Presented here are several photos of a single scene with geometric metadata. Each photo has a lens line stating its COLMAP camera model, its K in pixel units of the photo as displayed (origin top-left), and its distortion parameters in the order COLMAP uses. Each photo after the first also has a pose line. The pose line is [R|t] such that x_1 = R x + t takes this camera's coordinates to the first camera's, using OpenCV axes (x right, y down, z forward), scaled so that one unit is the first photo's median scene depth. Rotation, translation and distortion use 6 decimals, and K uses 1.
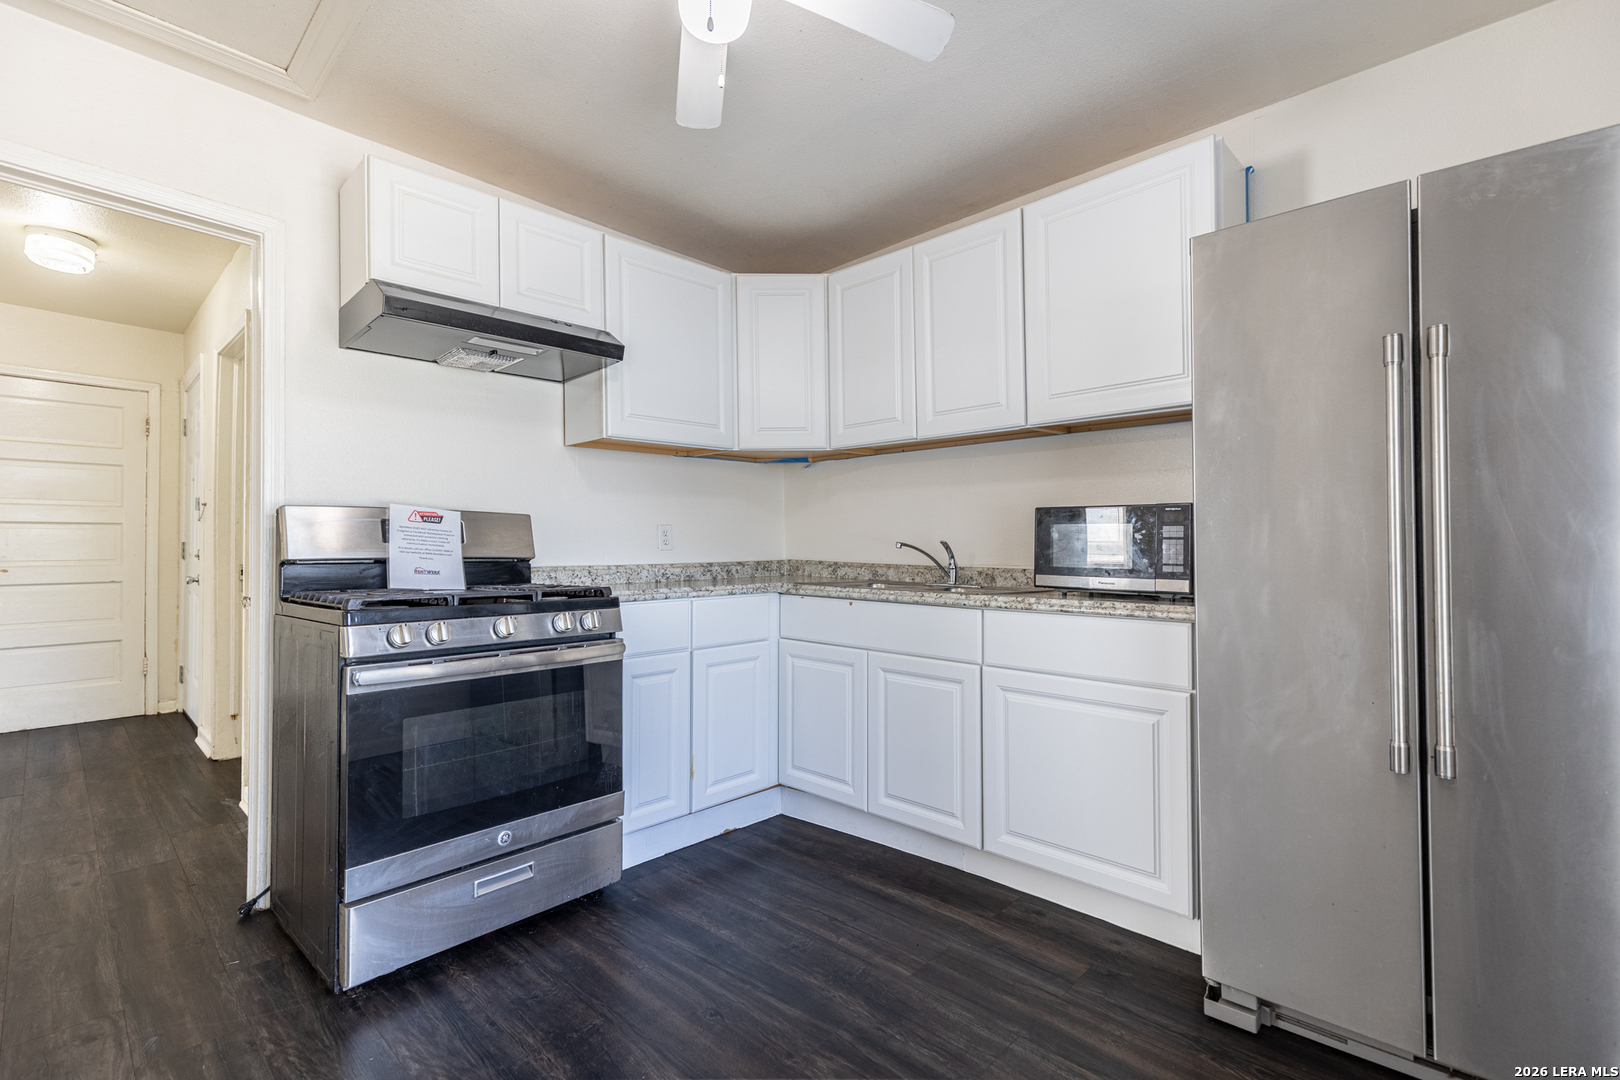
lens RADIAL K [[726.2, 0, 814.3], [0, 726.2, 538.7], [0, 0, 1]] dist [0.010956, -0.002216]
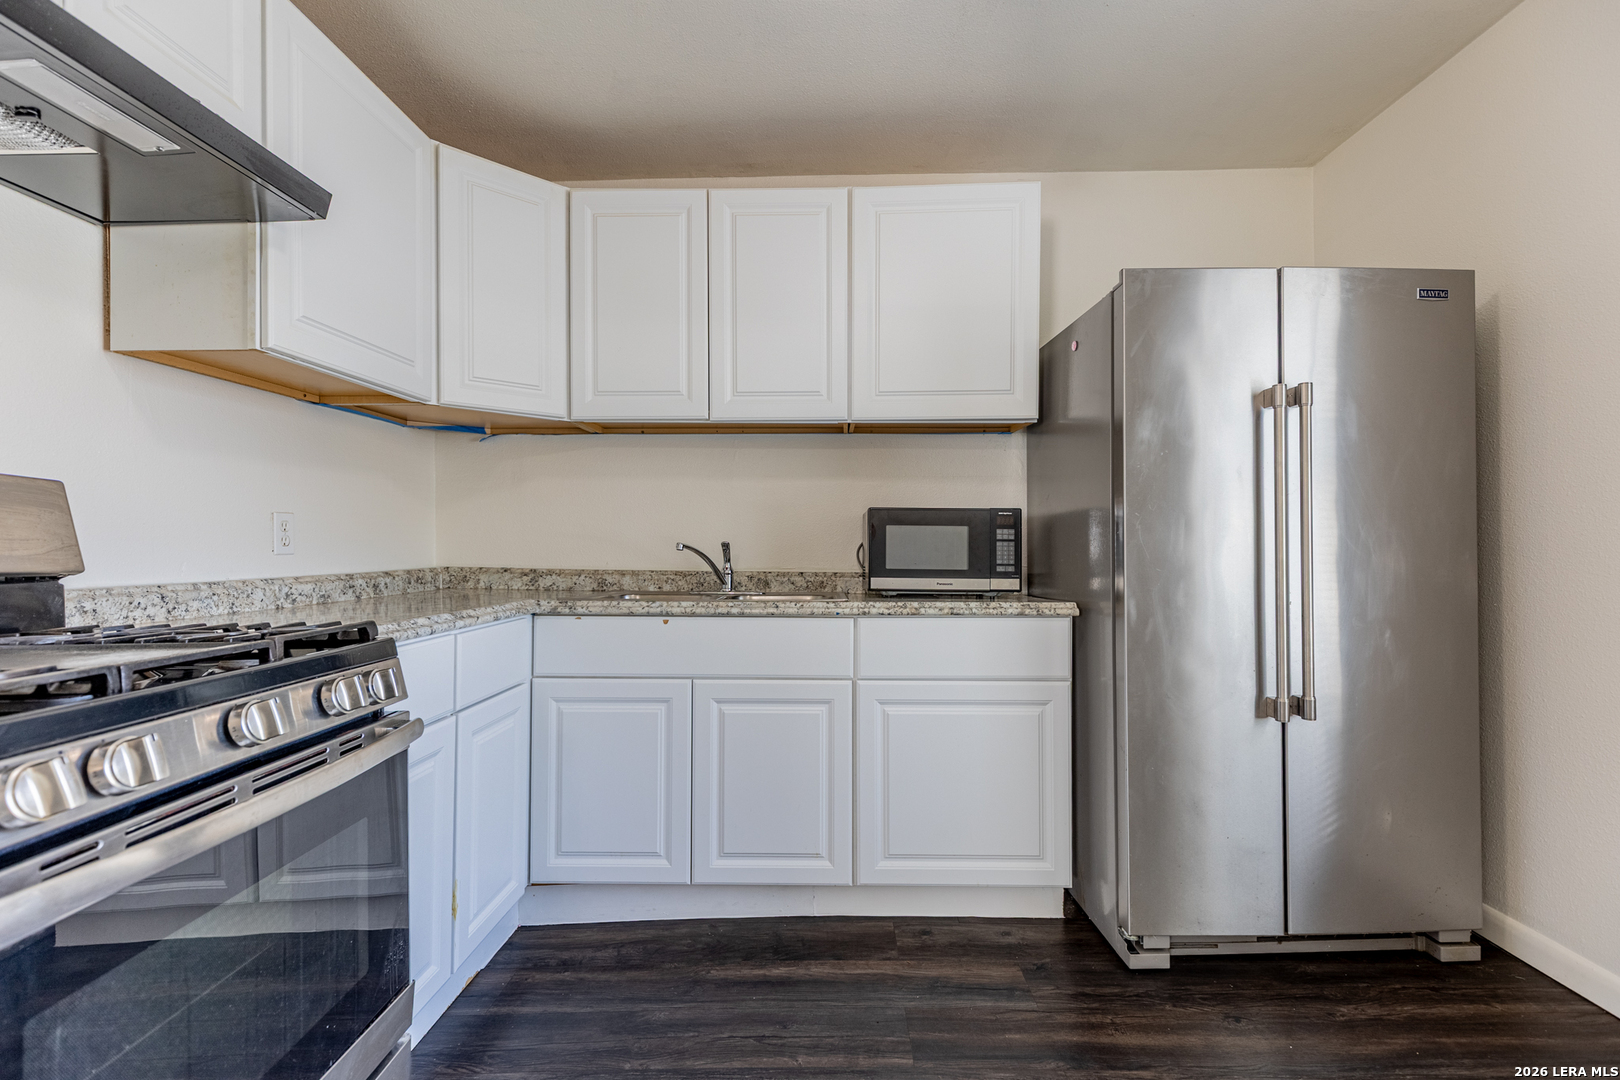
lens RADIAL K [[726.2, 0, 815.9], [0, 726.2, 538.8], [0, 0, 1]] dist [0.010956, -0.002216]
pose [[0.734935, 0.008952, 0.678079, -0.382278], [-0.006137, 0.999960, -0.006549, 0.005123], [-0.678110, 0.000652, 0.734960, 0.338979]]
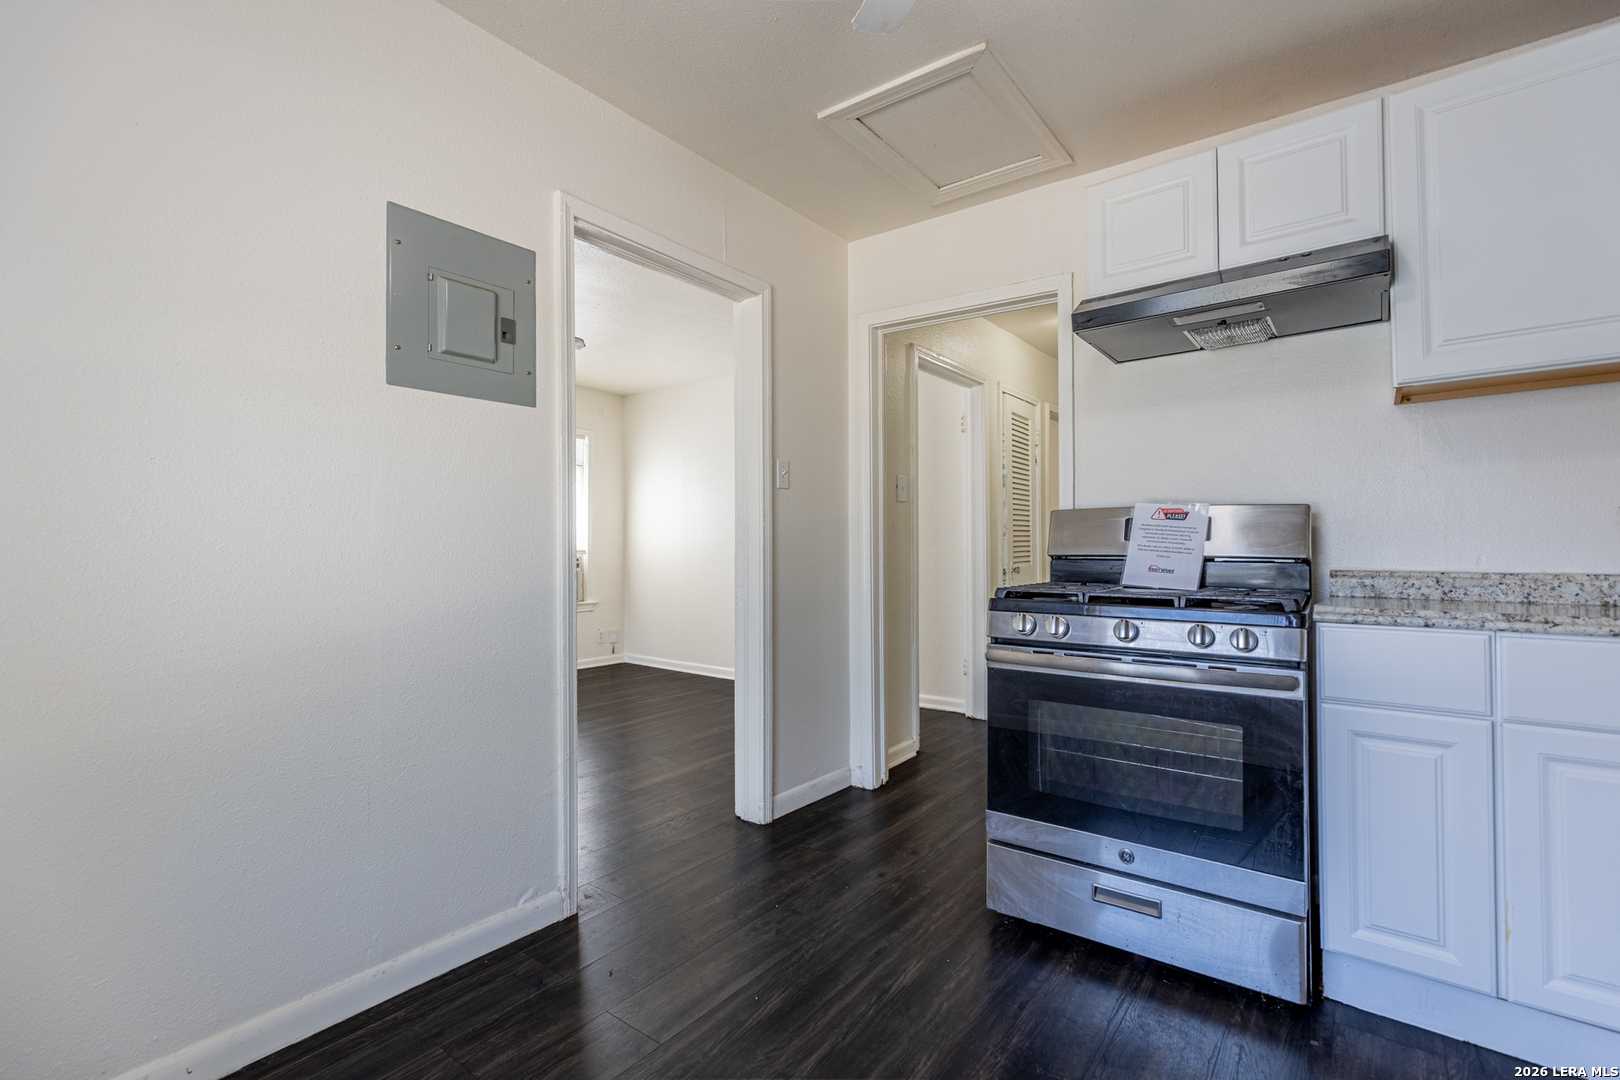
lens RADIAL K [[726.2, 0, 815.9], [0, 726.2, 538.5], [0, 0, 1]] dist [0.010956, -0.002216]
pose [[0.114553, -0.008948, -0.993377, 0.369522], [0.012577, 0.999892, -0.007556, 0.004182], [0.993338, -0.011629, 0.114653, 0.401143]]
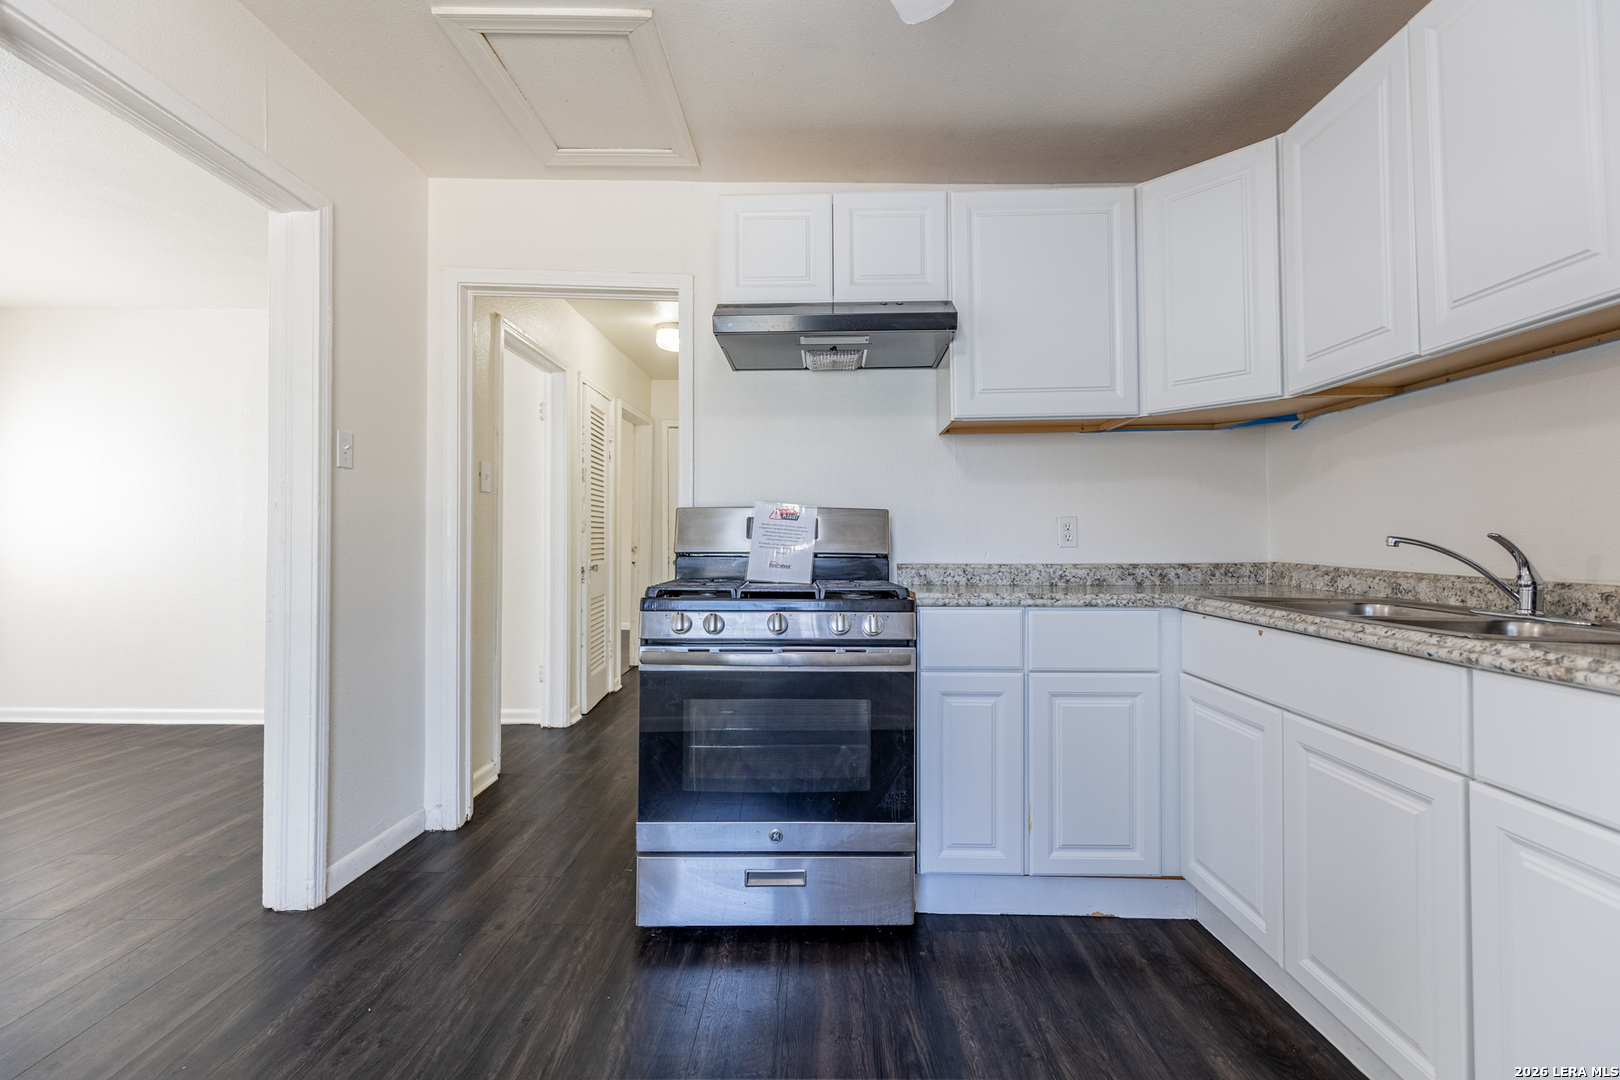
lens RADIAL K [[726.2, 0, 812.0], [0, 726.2, 535.5], [0, 0, 1]] dist [0.010956, -0.002216]
pose [[0.681346, -0.004726, -0.731946, 0.267688], [0.004770, 0.999987, -0.002016, 0.003265], [0.731946, -0.002118, 0.681360, 0.289646]]
